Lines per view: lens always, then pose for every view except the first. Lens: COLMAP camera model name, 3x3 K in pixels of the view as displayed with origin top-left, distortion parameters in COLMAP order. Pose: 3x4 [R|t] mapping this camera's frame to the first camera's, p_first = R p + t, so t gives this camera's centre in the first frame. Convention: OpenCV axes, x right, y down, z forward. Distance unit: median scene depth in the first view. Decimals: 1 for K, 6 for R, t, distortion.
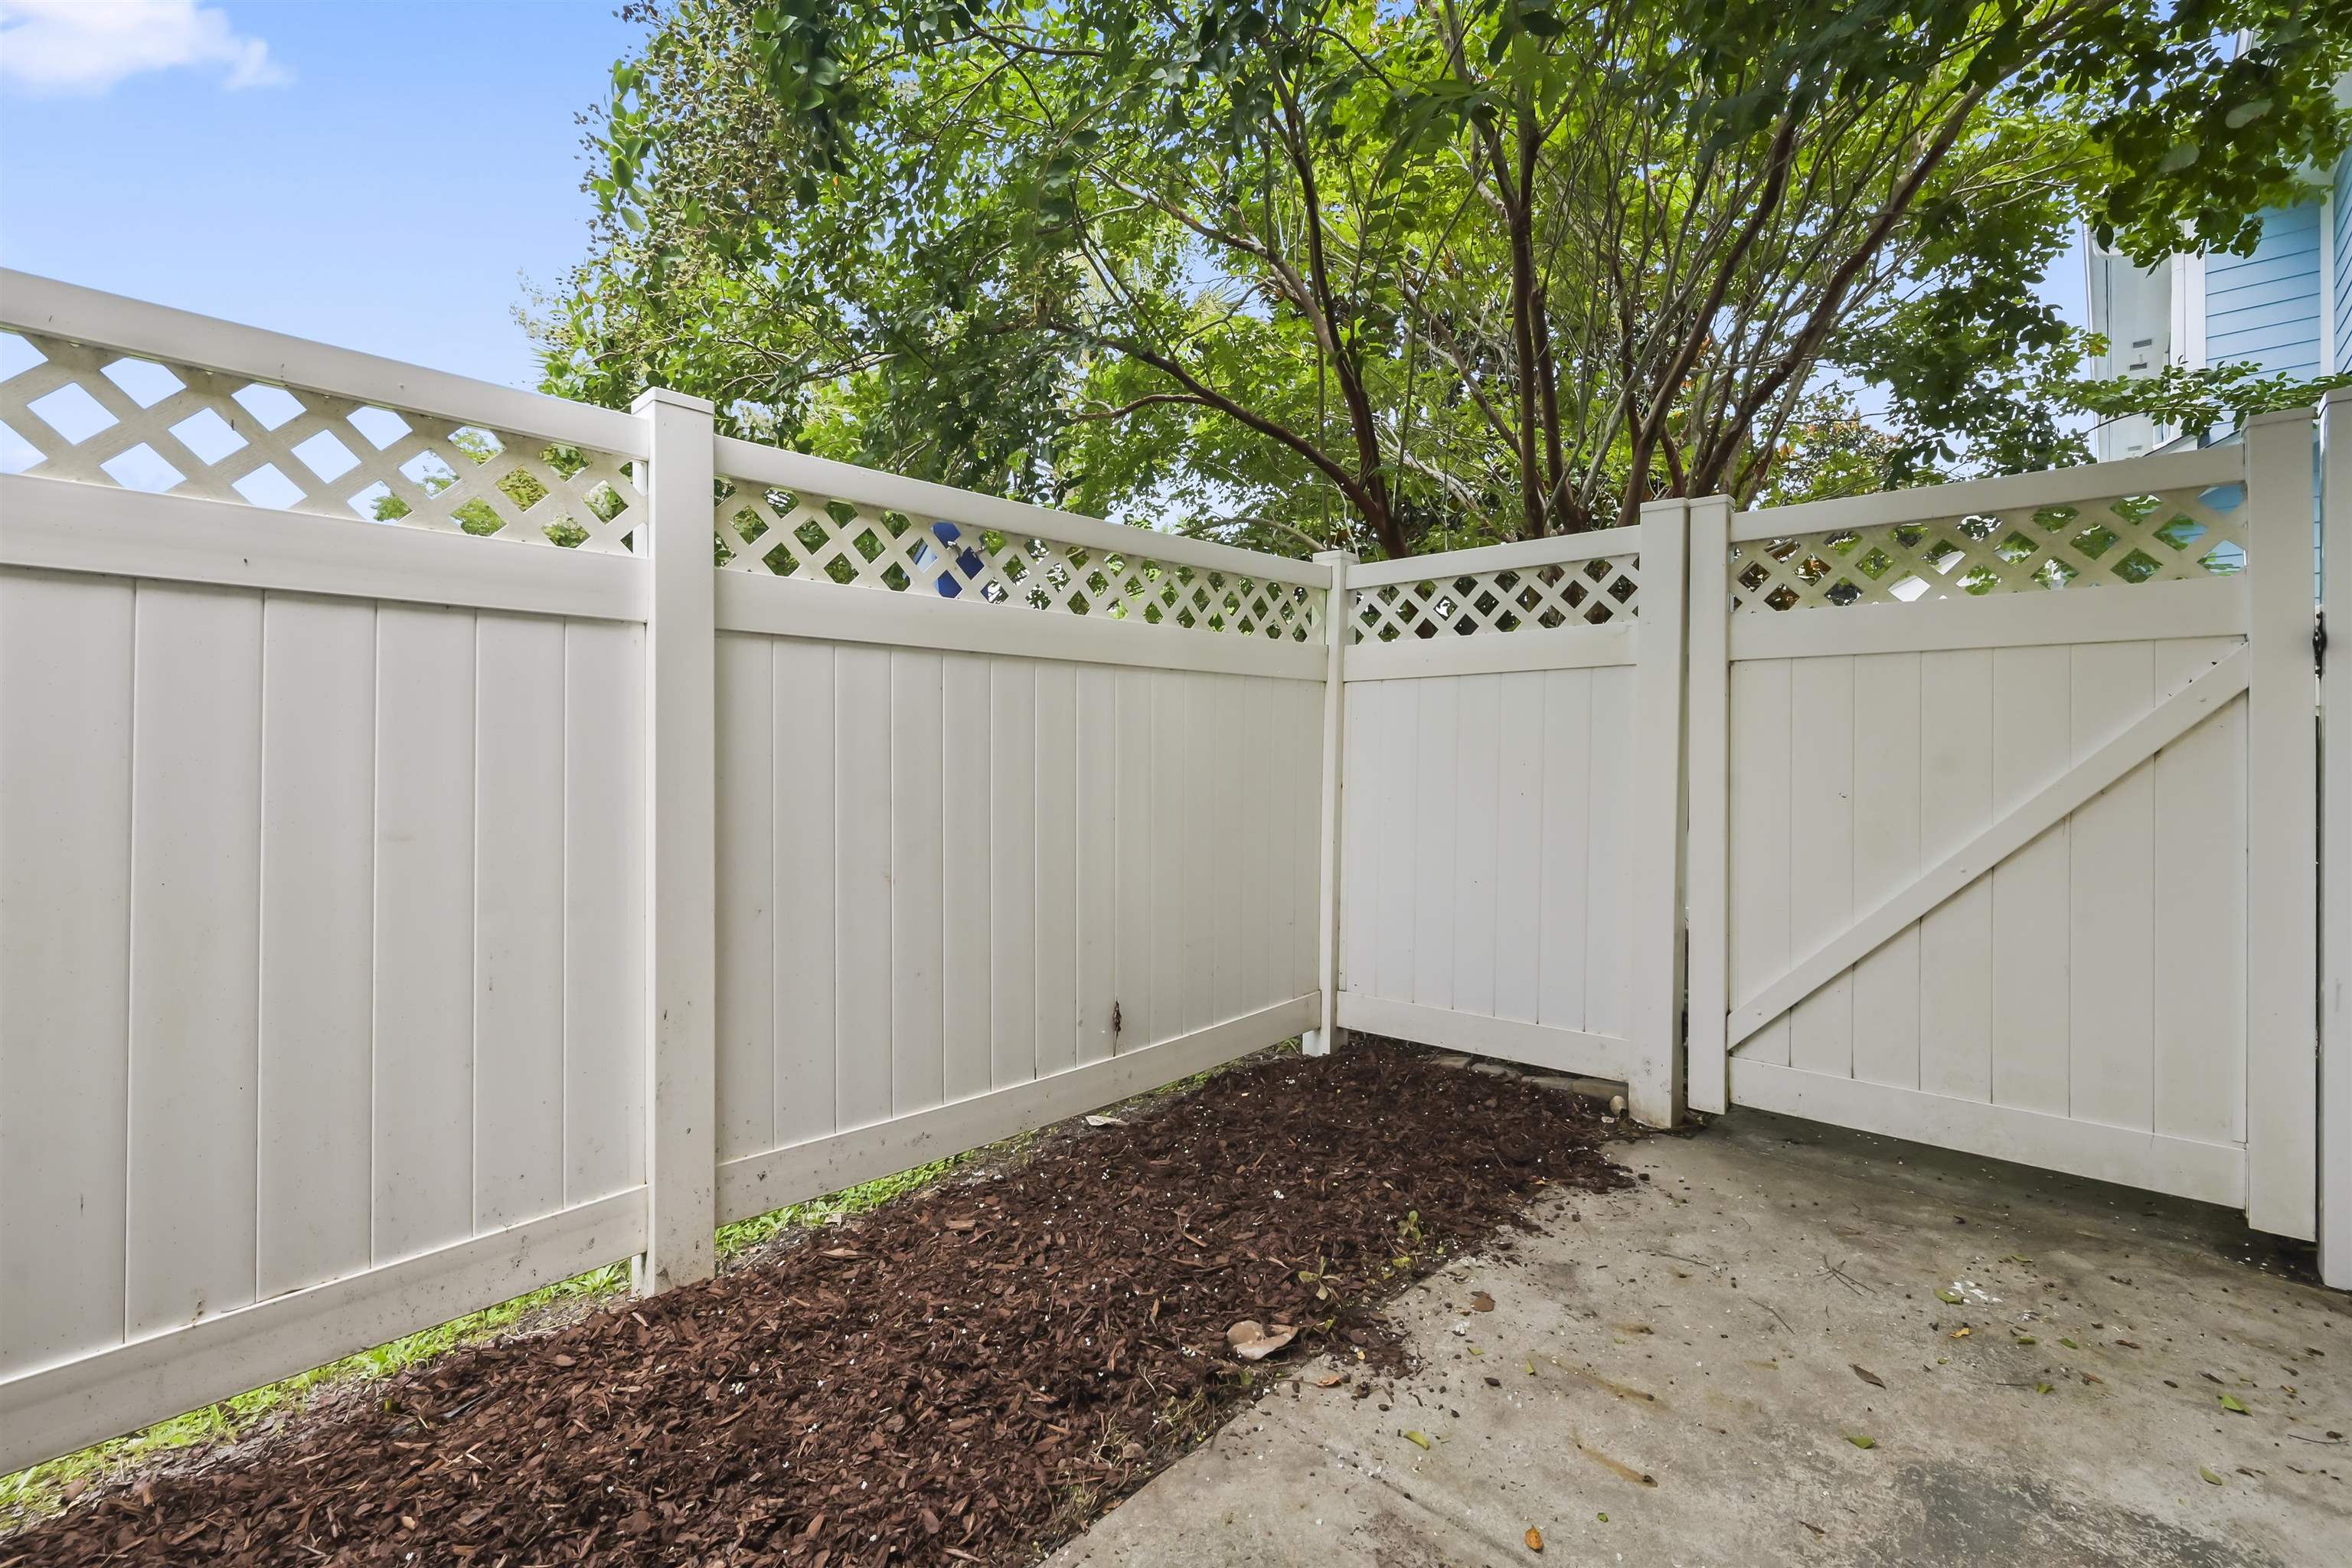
lens RADIAL K [[1000.6, 0, 1153.9], [0, 1000.6, 782.4], [0, 0, 1]] dist [-0.004707, 0.001341]
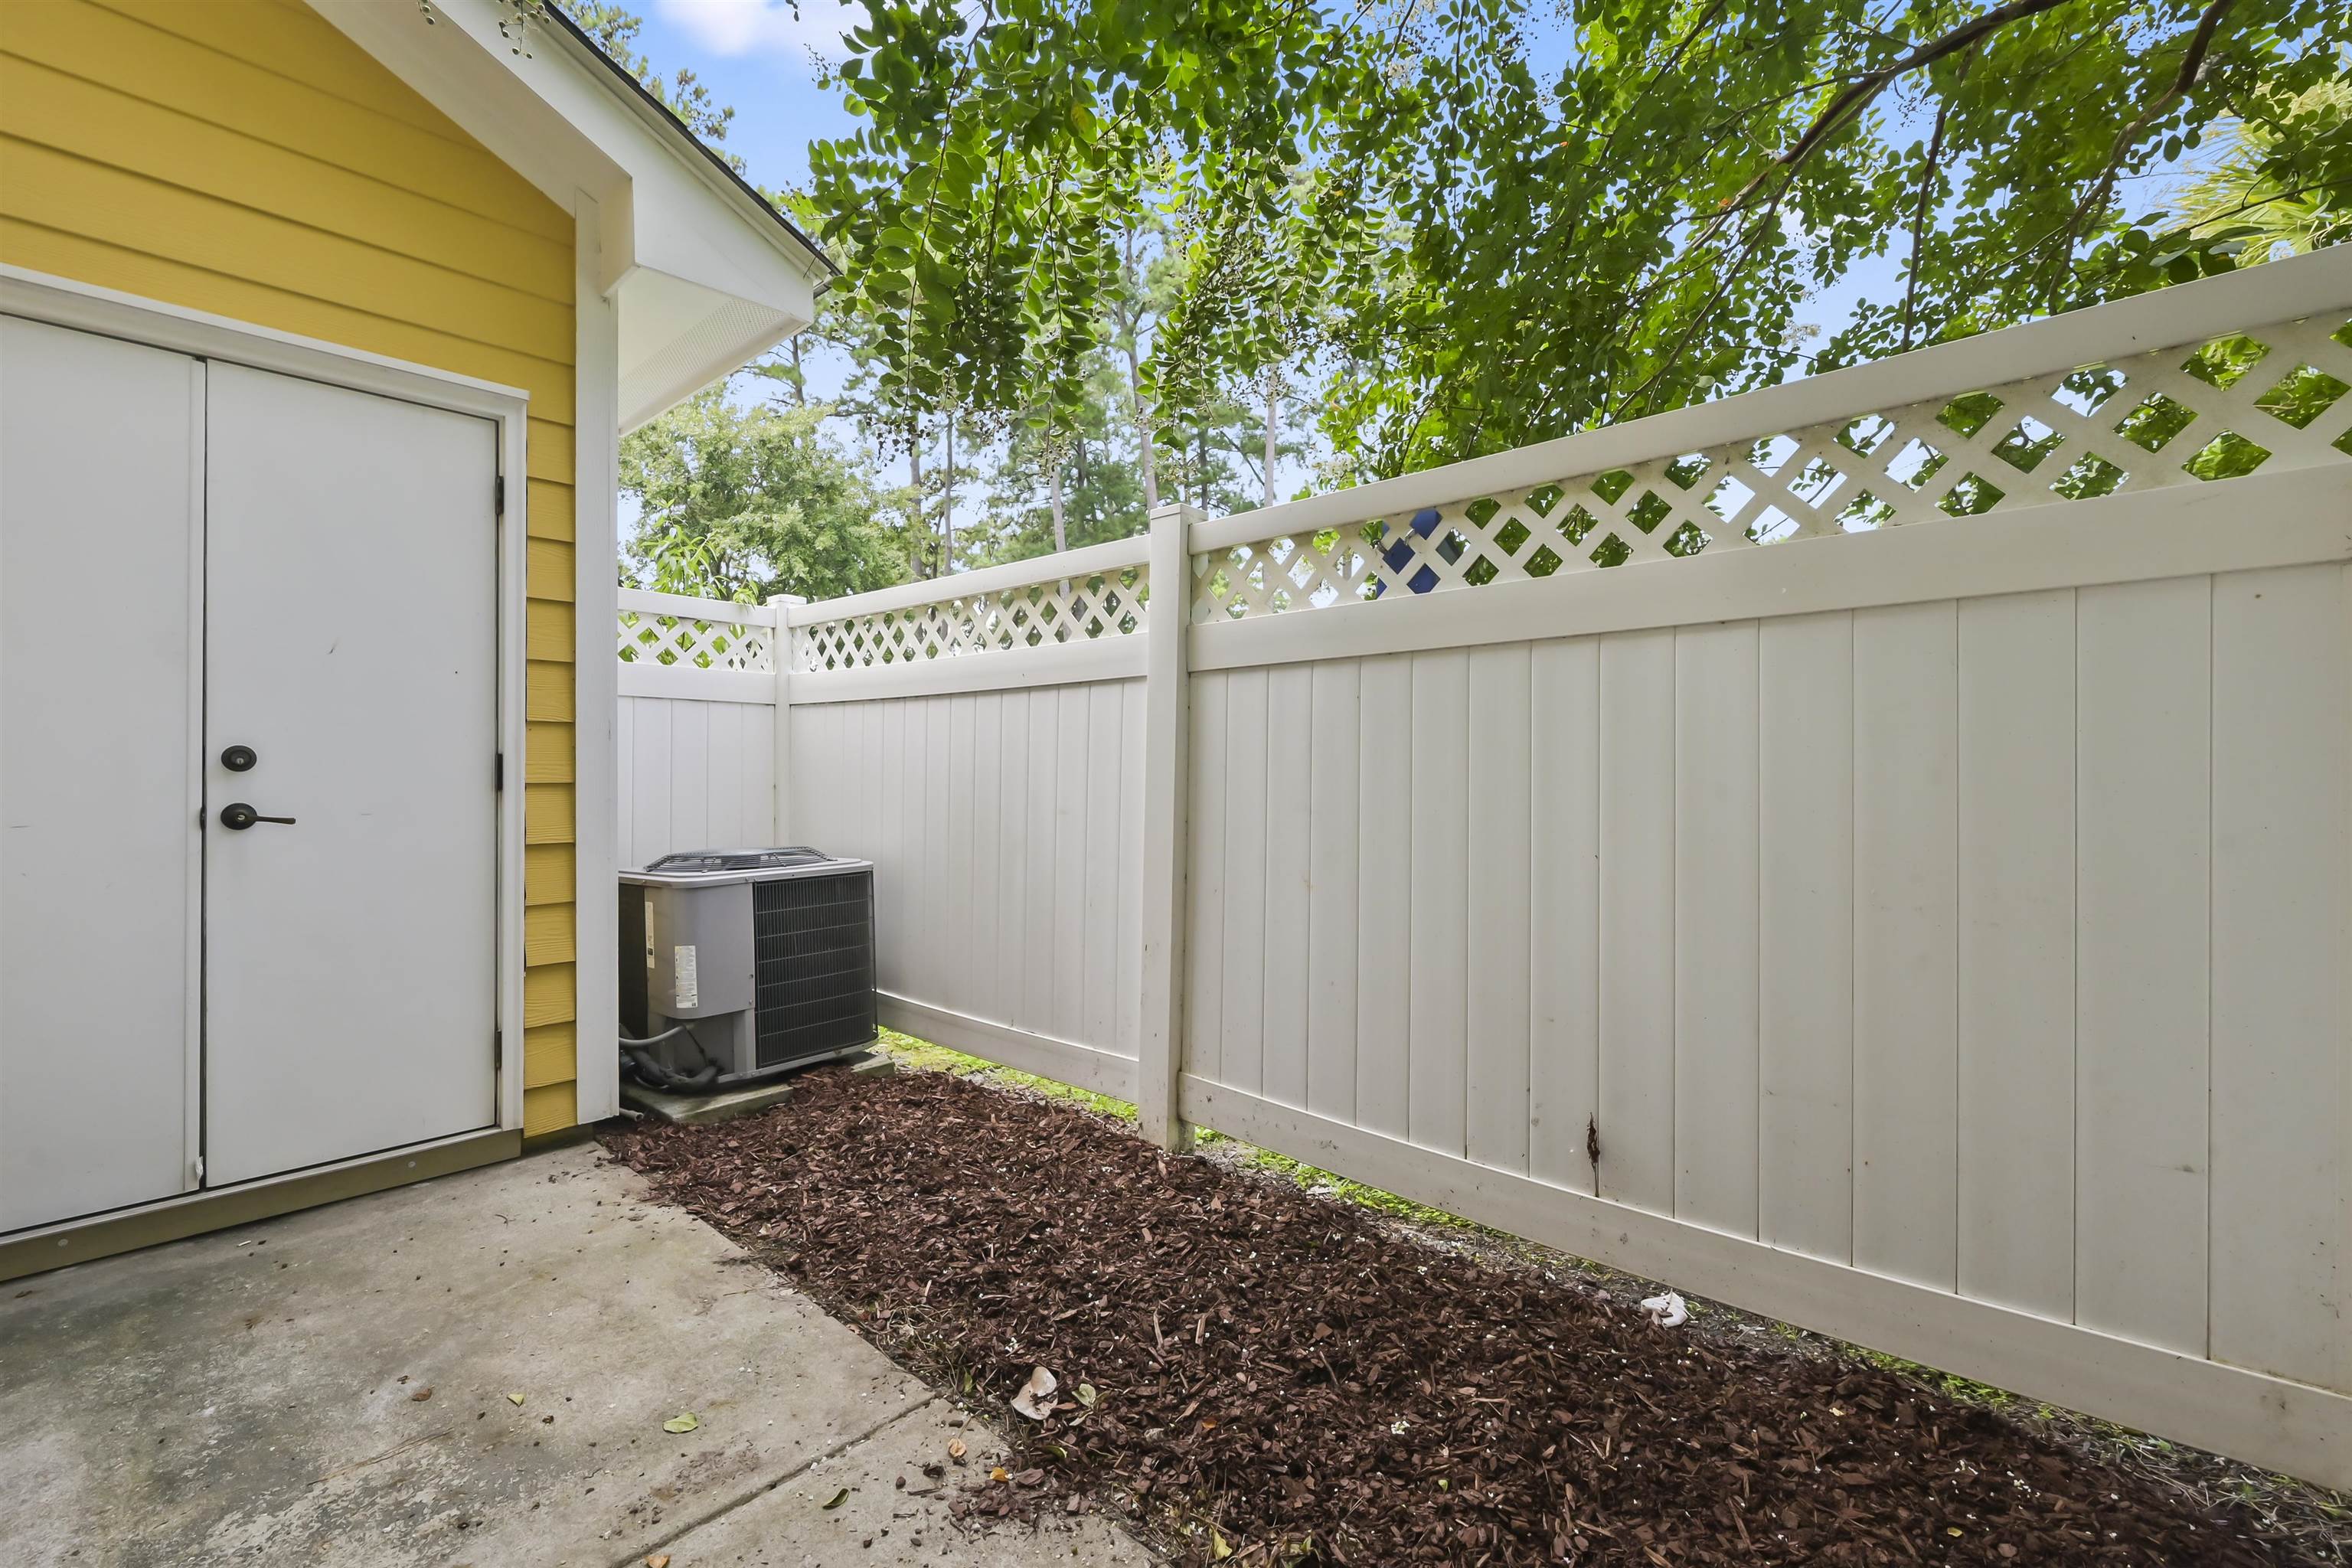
lens RADIAL K [[1000.6, 0, 1181.4], [0, 1000.6, 764.6], [0, 0, 1]] dist [-0.004707, 0.001341]
pose [[0.031996, 0.000649, -0.999488, 0.976277], [-0.020721, 0.999785, -0.000015, -0.031342], [0.999273, 0.020711, 0.032002, 1.029512]]
